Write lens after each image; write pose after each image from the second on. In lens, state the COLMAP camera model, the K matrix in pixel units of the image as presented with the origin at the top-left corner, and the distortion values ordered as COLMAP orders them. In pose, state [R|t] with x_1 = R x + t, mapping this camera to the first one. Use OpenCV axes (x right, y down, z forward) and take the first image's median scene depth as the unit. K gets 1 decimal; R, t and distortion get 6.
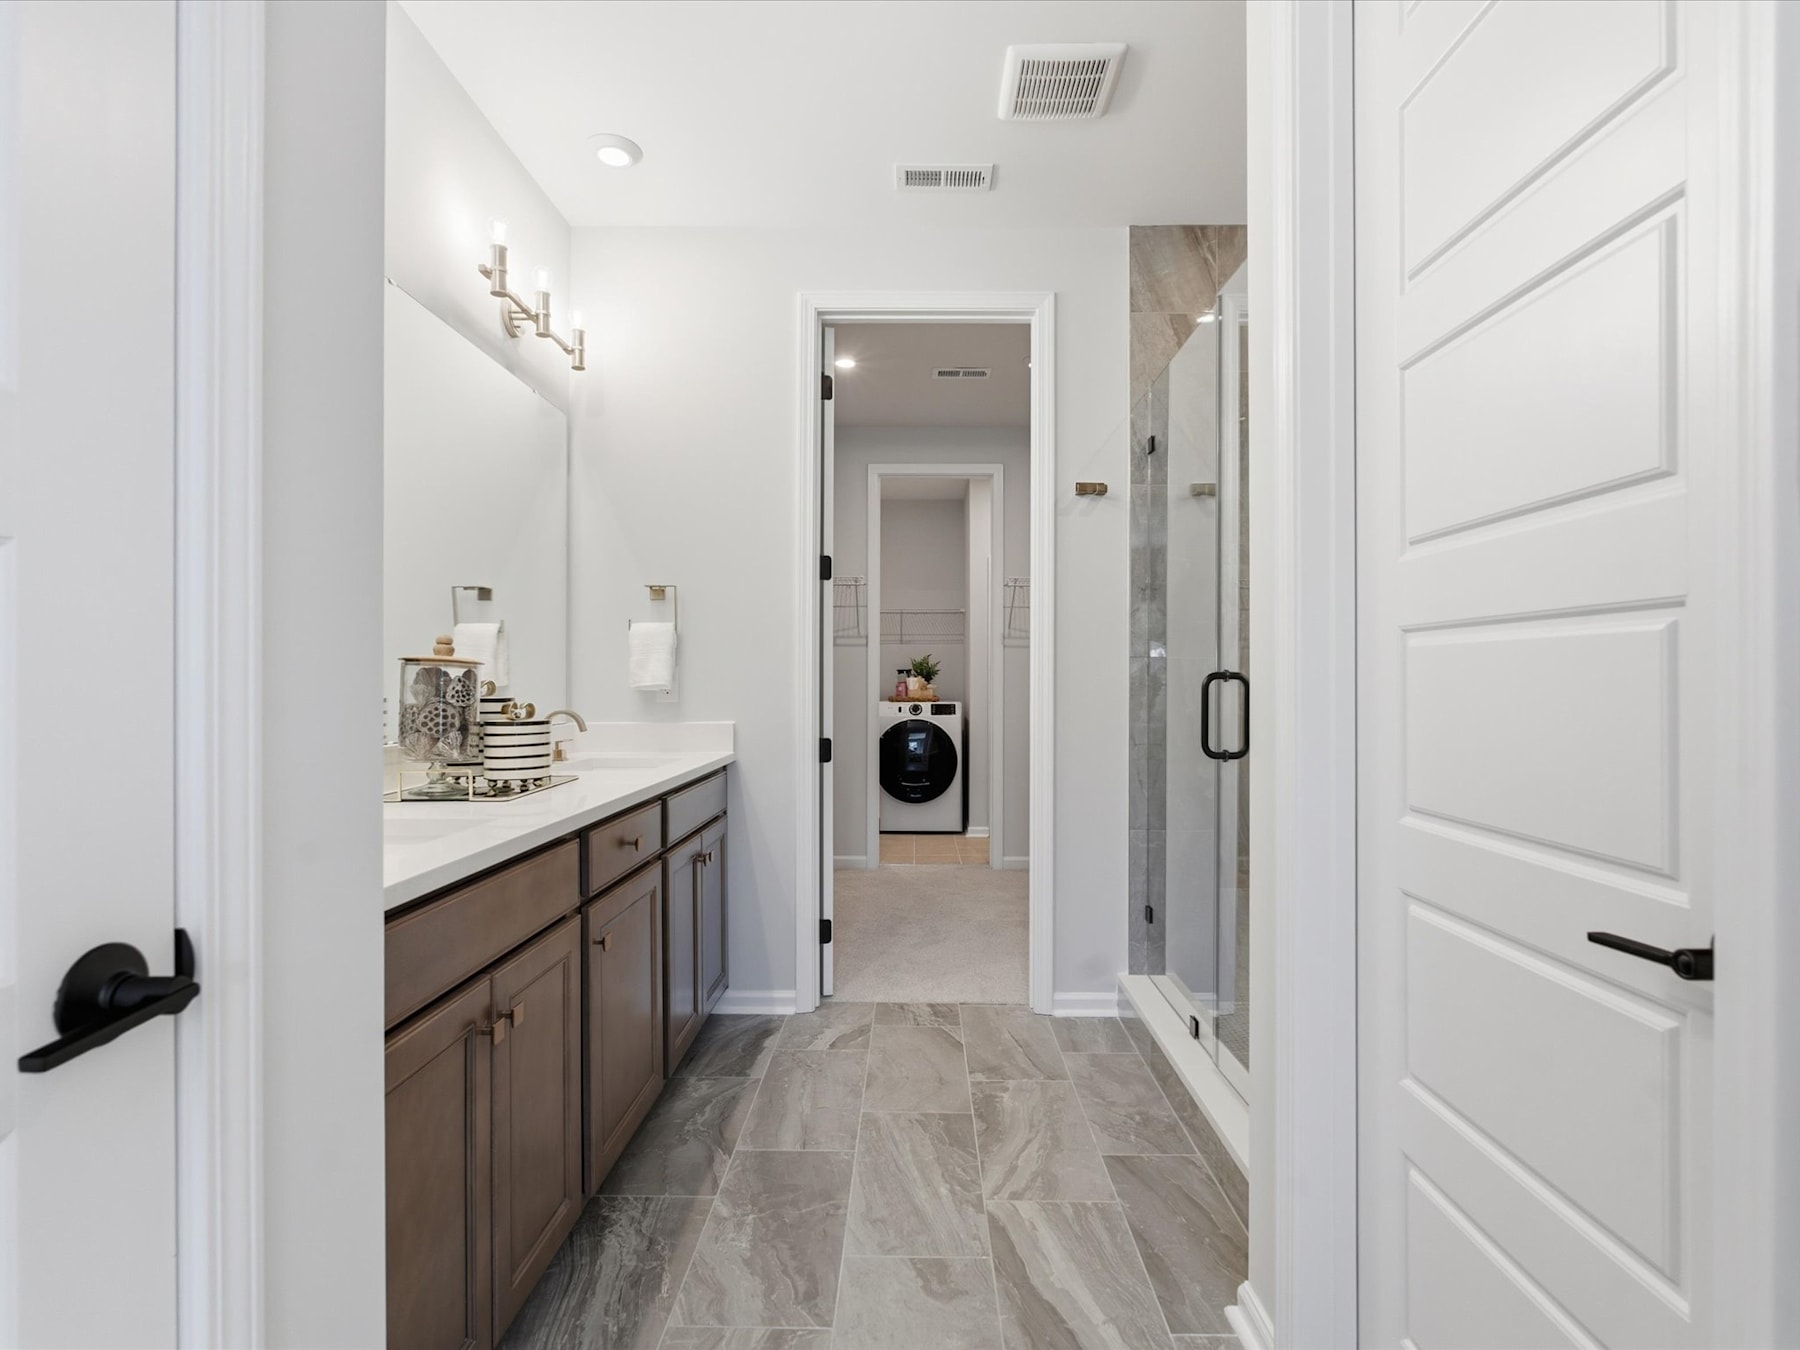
lens RADIAL K [[914.7, 0, 900.0], [0, 914.7, 675.0], [0, 0, 1]] dist [-0.000397, 0.000067]
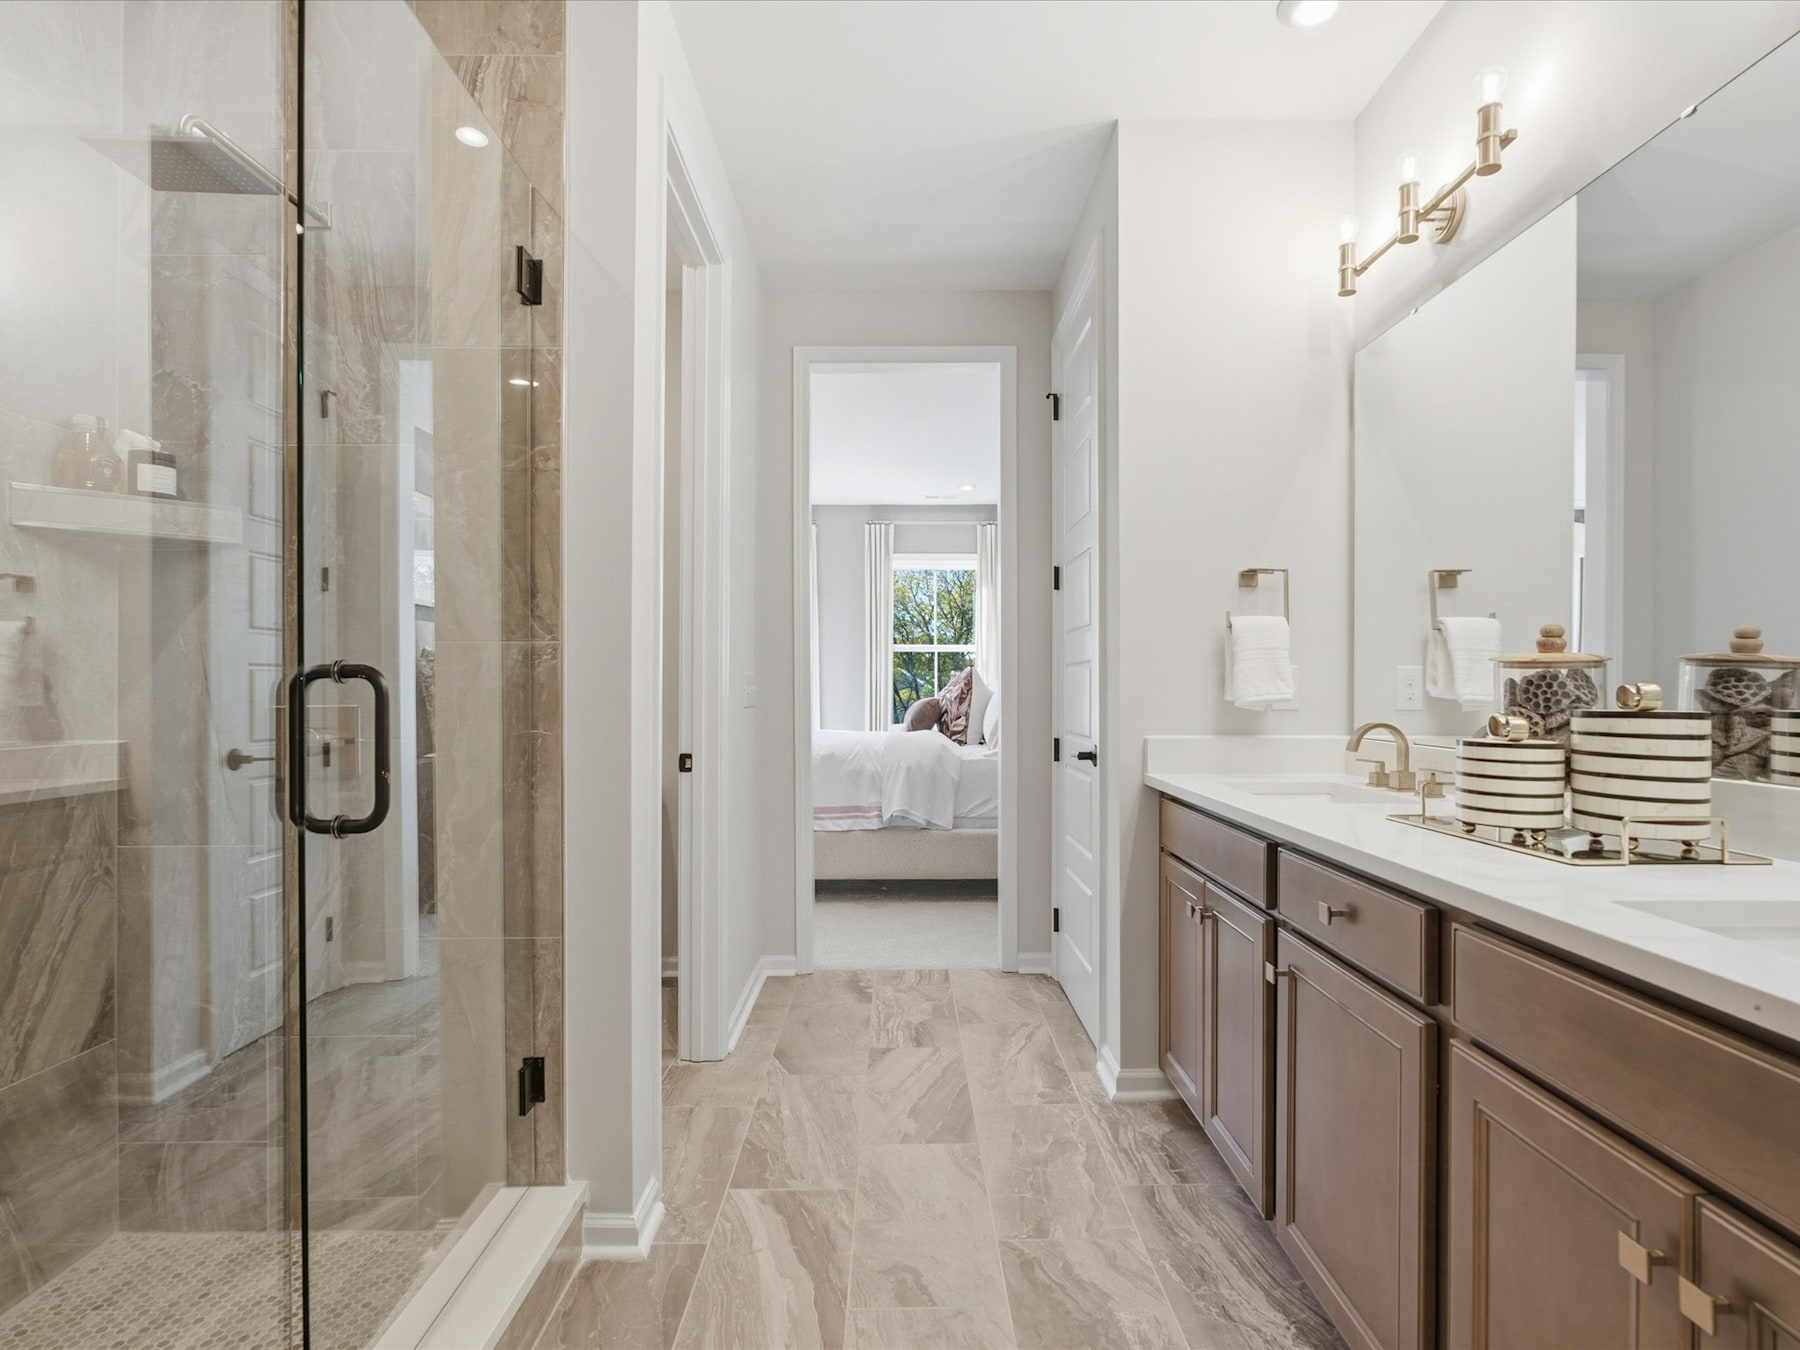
lens RADIAL K [[914.7, 0, 900.0], [0, 914.7, 675.0], [0, 0, 1]] dist [-0.000397, 0.000067]
pose [[-0.999725, -0.003278, -0.023241, 0.071689], [-0.003053, 0.999948, -0.009699, 0.006732], [0.023272, -0.009626, -0.999683, 1.949430]]
